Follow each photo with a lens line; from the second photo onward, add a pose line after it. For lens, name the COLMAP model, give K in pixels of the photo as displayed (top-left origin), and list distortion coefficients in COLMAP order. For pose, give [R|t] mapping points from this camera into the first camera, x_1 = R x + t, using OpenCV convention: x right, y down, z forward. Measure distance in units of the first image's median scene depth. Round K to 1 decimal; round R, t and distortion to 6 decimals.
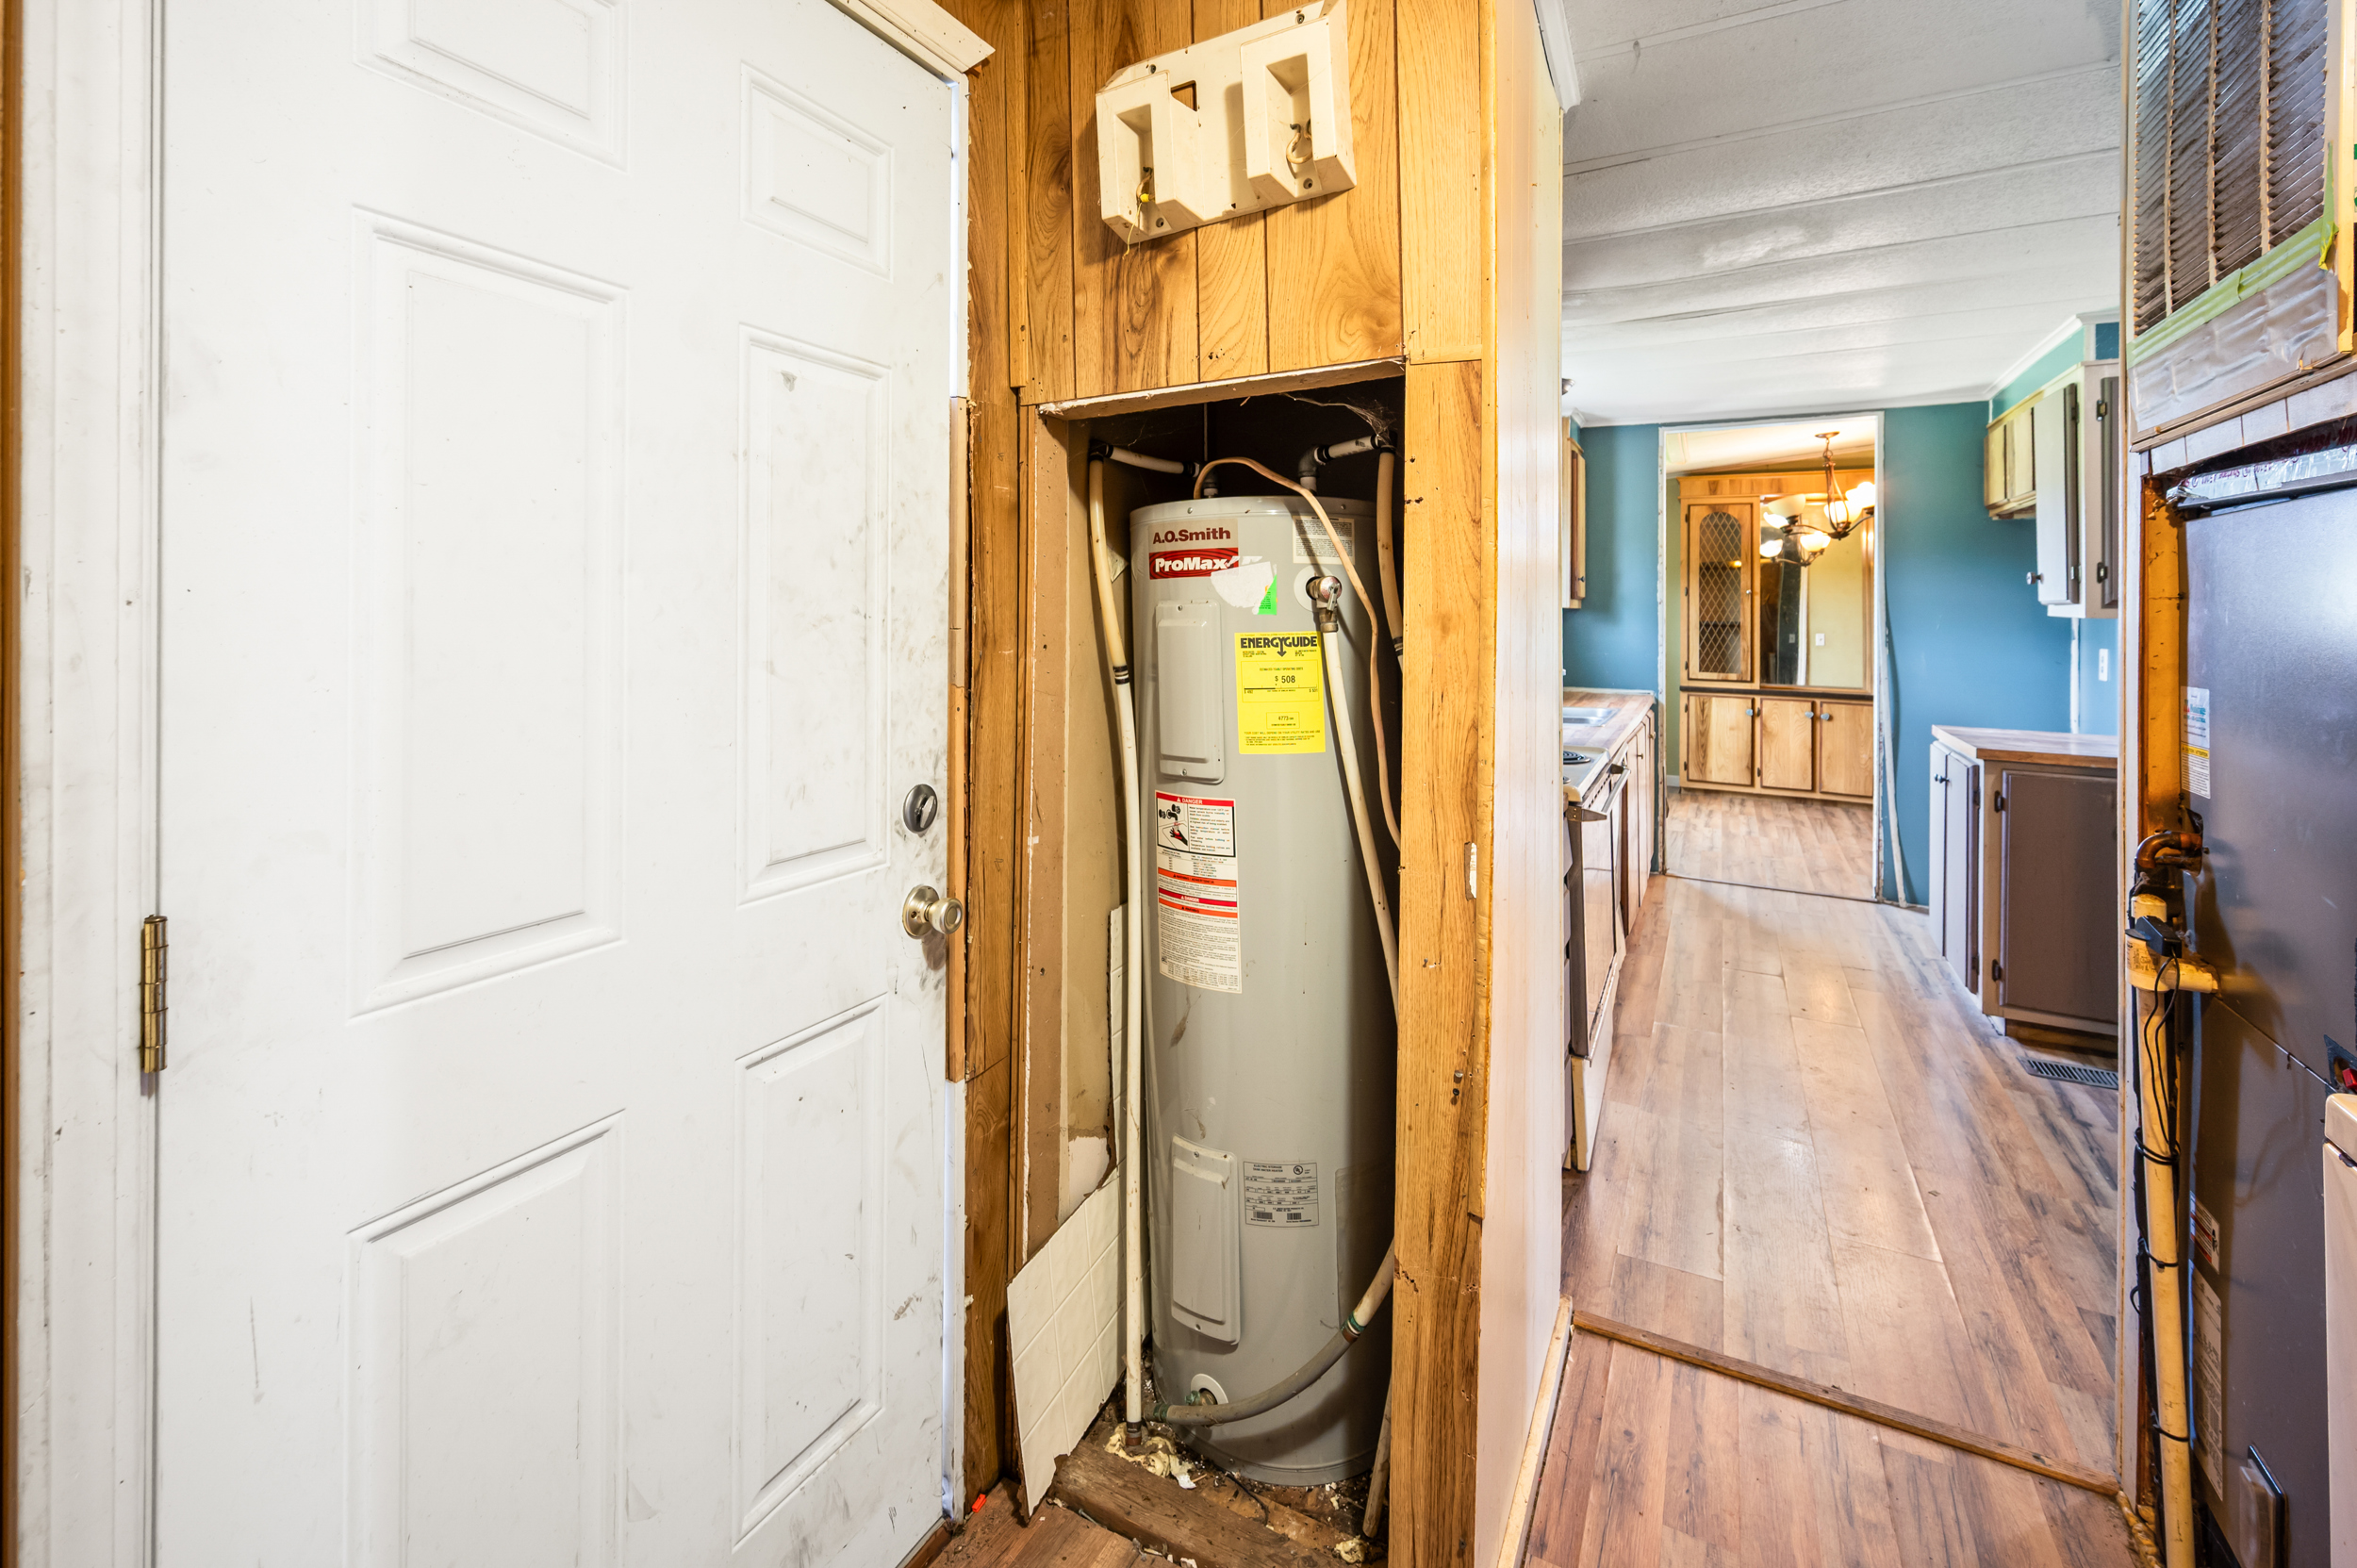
lens RADIAL K [[938.9, 0, 1206.4], [0, 938.9, 597.6], [0, 0, 1]] dist [-0.001288, -0.000122]
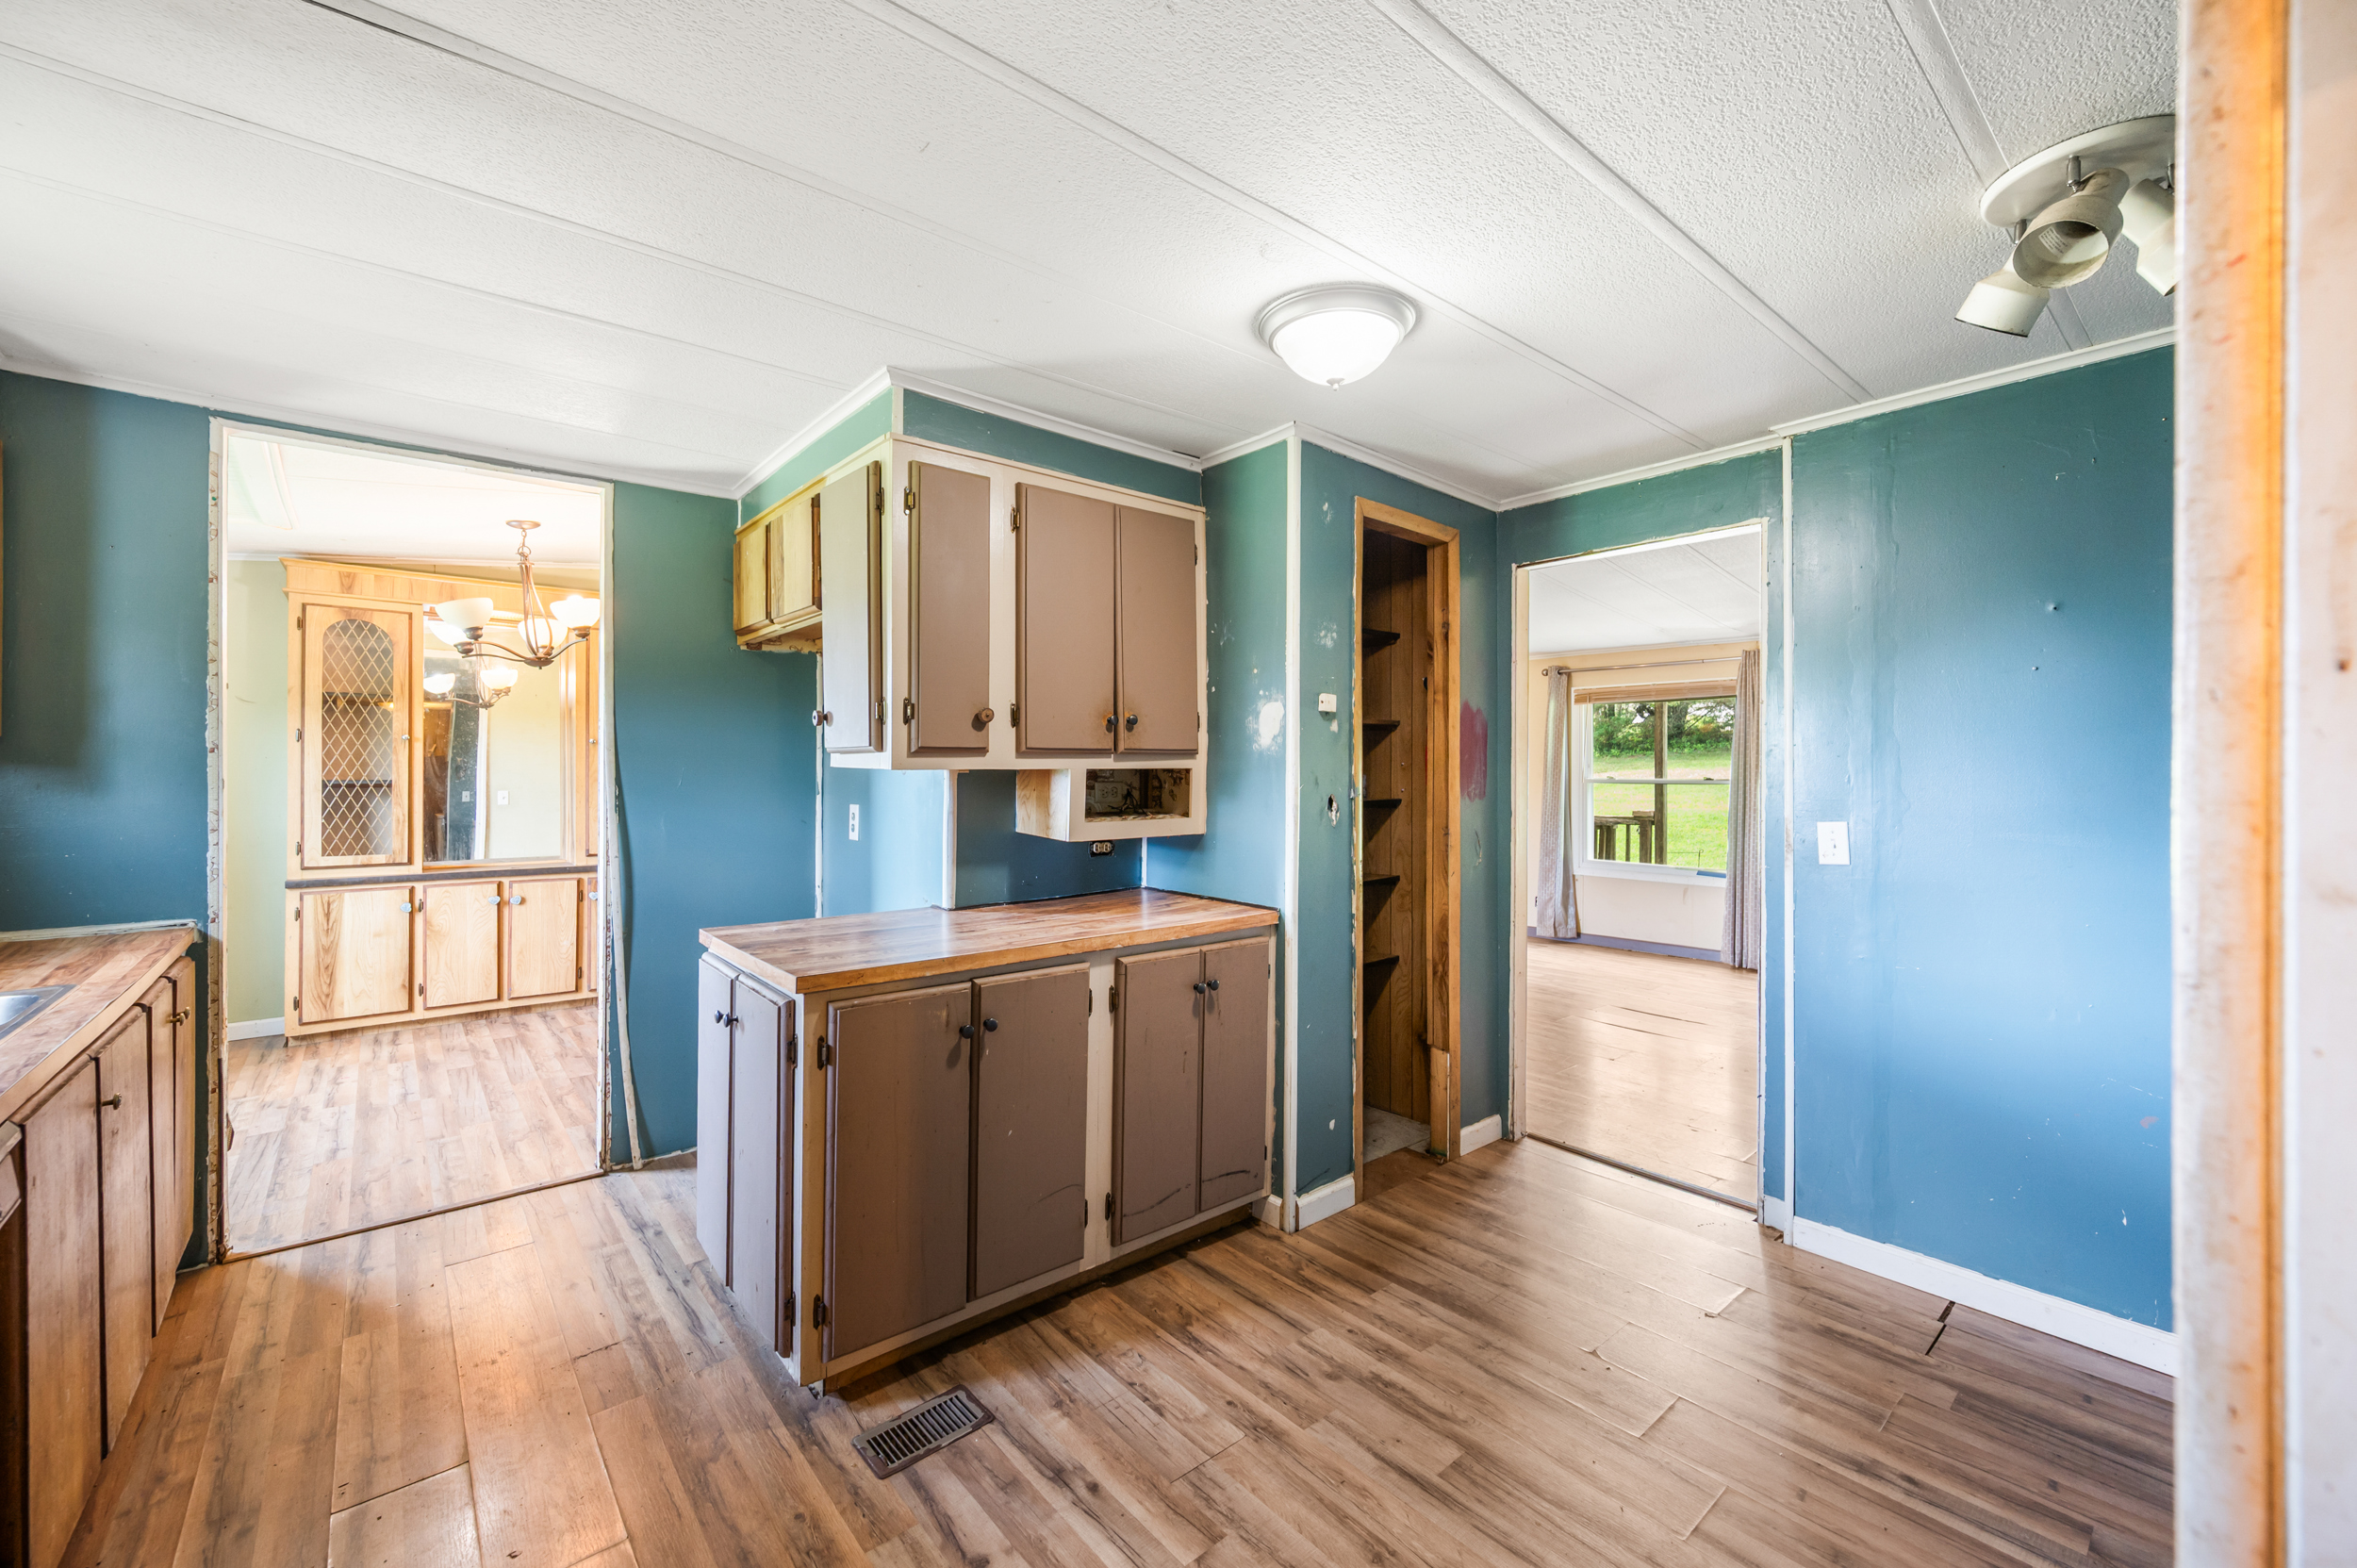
lens RADIAL K [[938.9, 0, 1177.4], [0, 938.9, 767.1], [0, 0, 1]] dist [-0.001288, -0.000122]
pose [[0.353585, -0.005980, 0.935383, 0.127033], [-0.009598, 0.999904, 0.010021, 0.003862], [-0.935353, -0.012521, 0.353494, 0.213535]]
